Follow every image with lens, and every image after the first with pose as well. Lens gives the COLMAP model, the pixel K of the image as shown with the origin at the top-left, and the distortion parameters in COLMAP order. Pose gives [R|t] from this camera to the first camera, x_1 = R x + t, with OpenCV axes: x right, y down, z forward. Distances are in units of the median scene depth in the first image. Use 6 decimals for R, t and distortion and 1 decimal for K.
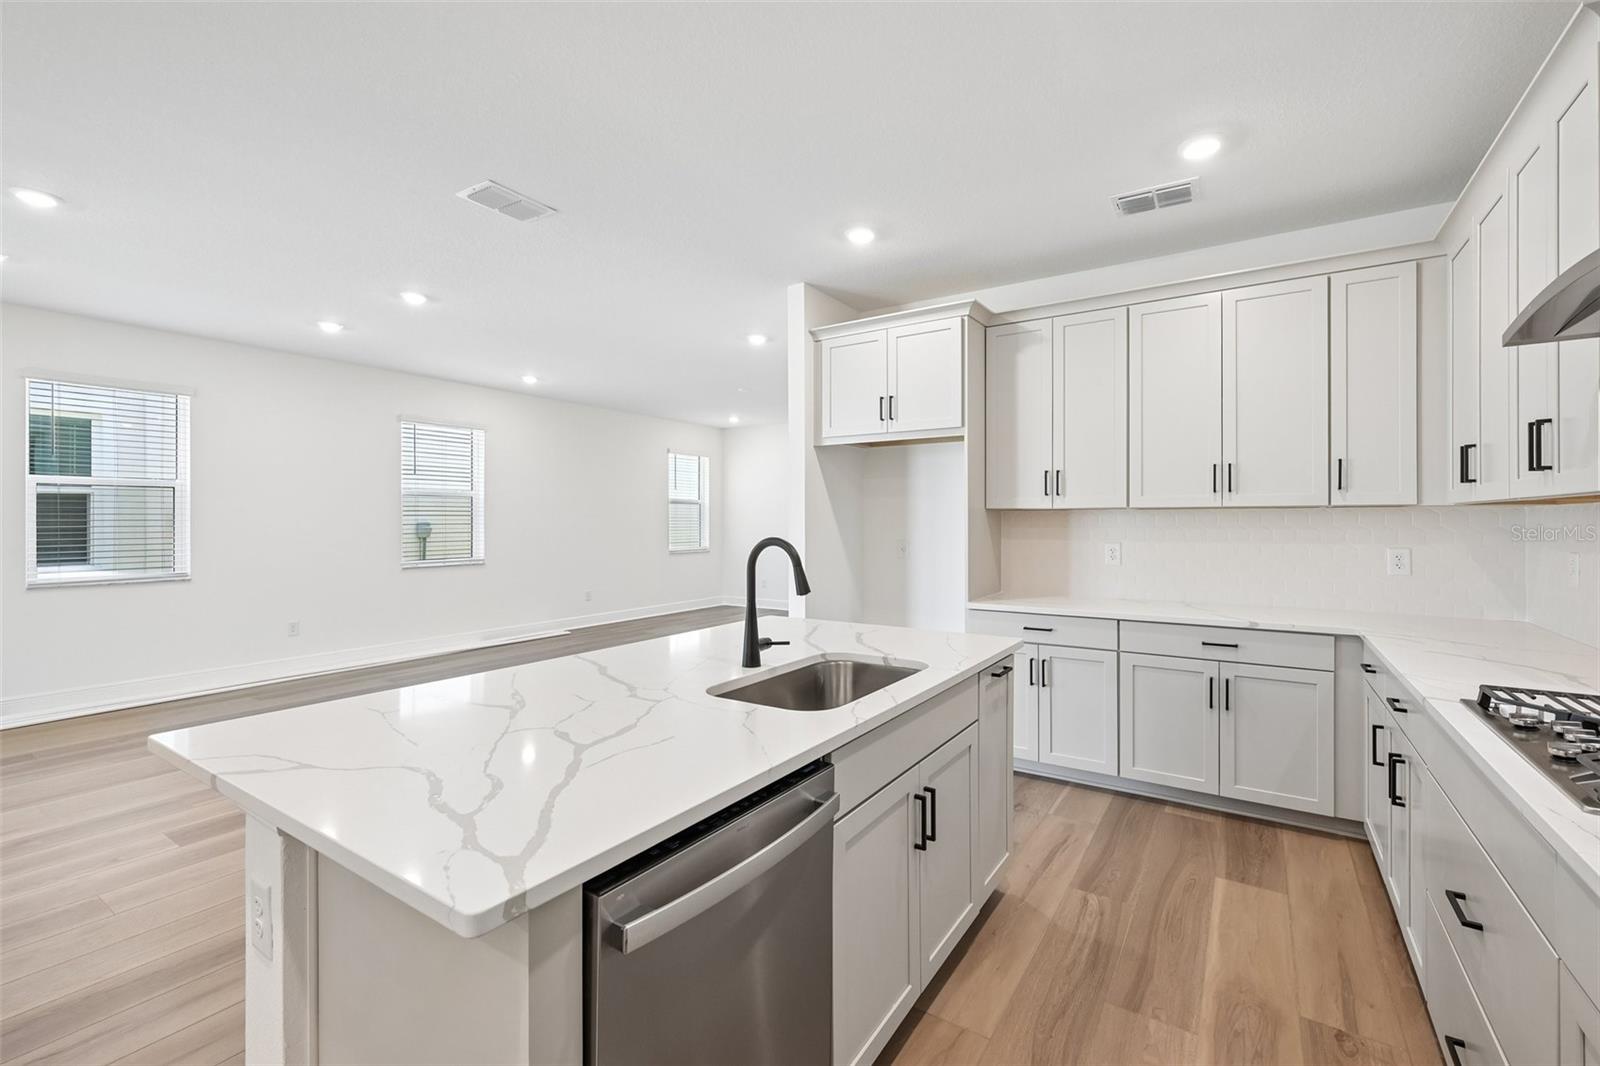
lens RADIAL K [[685.9, 0, 800.8], [0, 685.9, 522.8], [0, 0, 1]] dist [-0.002253, 0.000378]
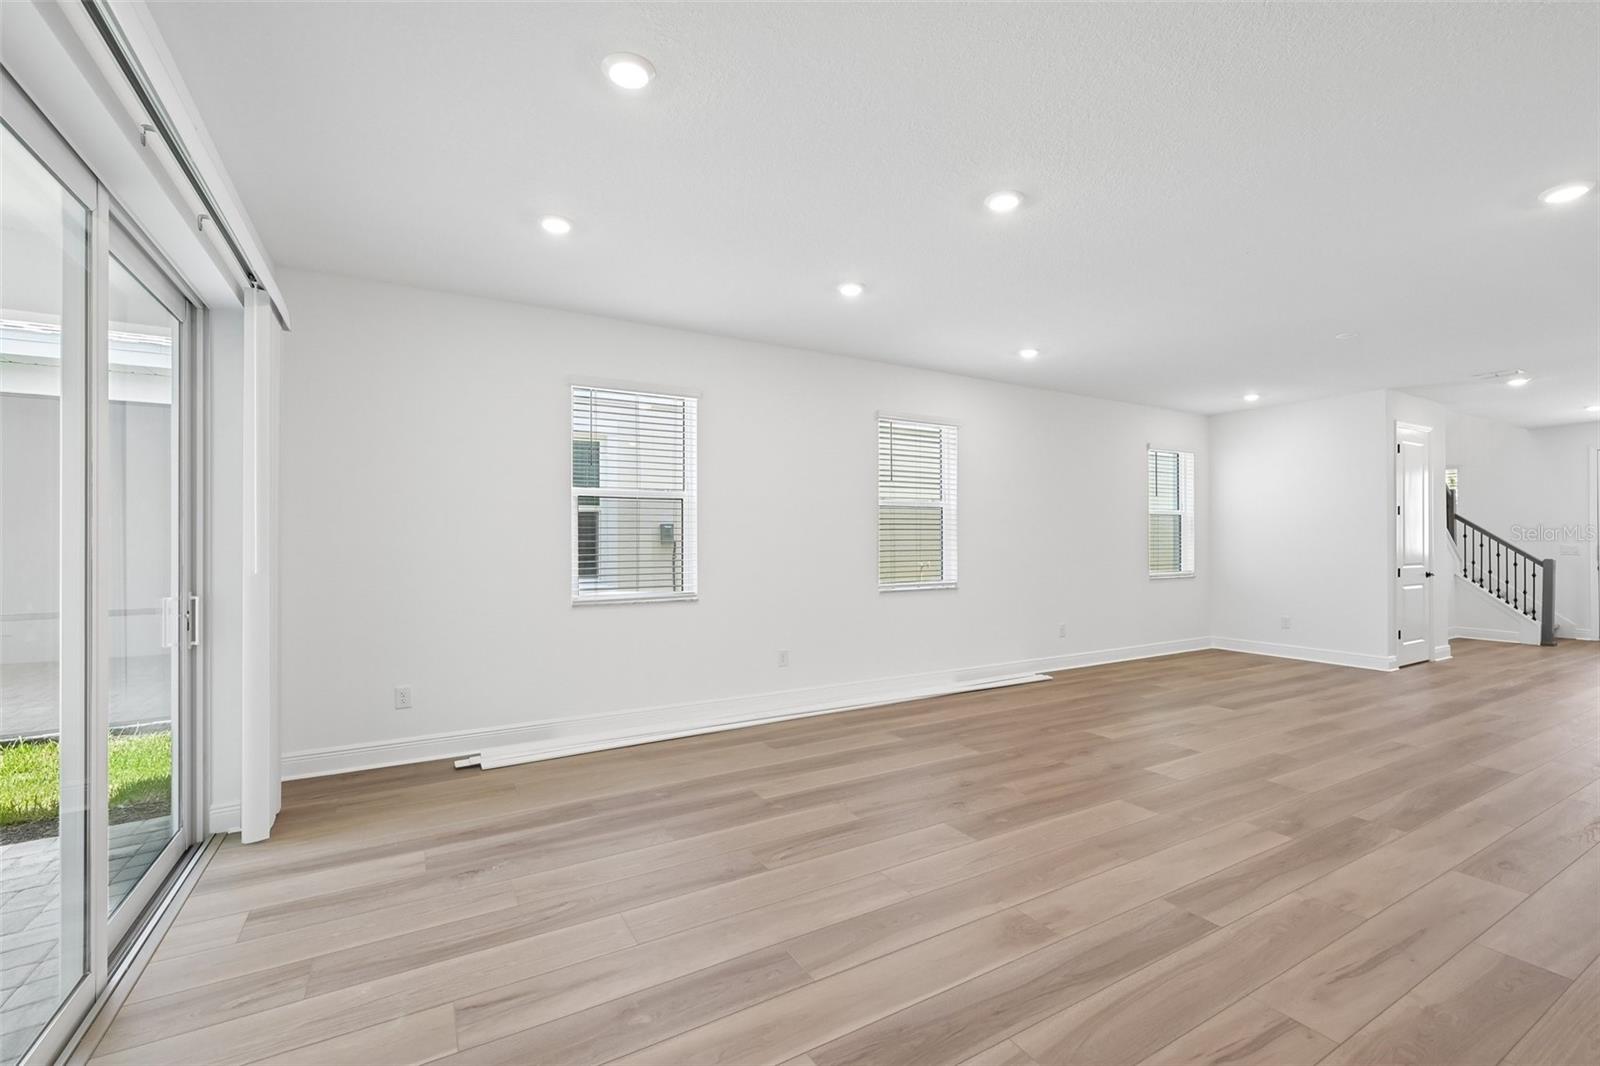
lens RADIAL K [[685.9, 0, 805.6], [0, 685.9, 540.3], [0, 0, 1]] dist [-0.002253, 0.000378]
pose [[0.896077, 0.001568, -0.443896, -0.462358], [-0.001880, 0.999998, -0.000263, 0.004866], [0.443895, 0.001070, 0.896078, 0.321146]]
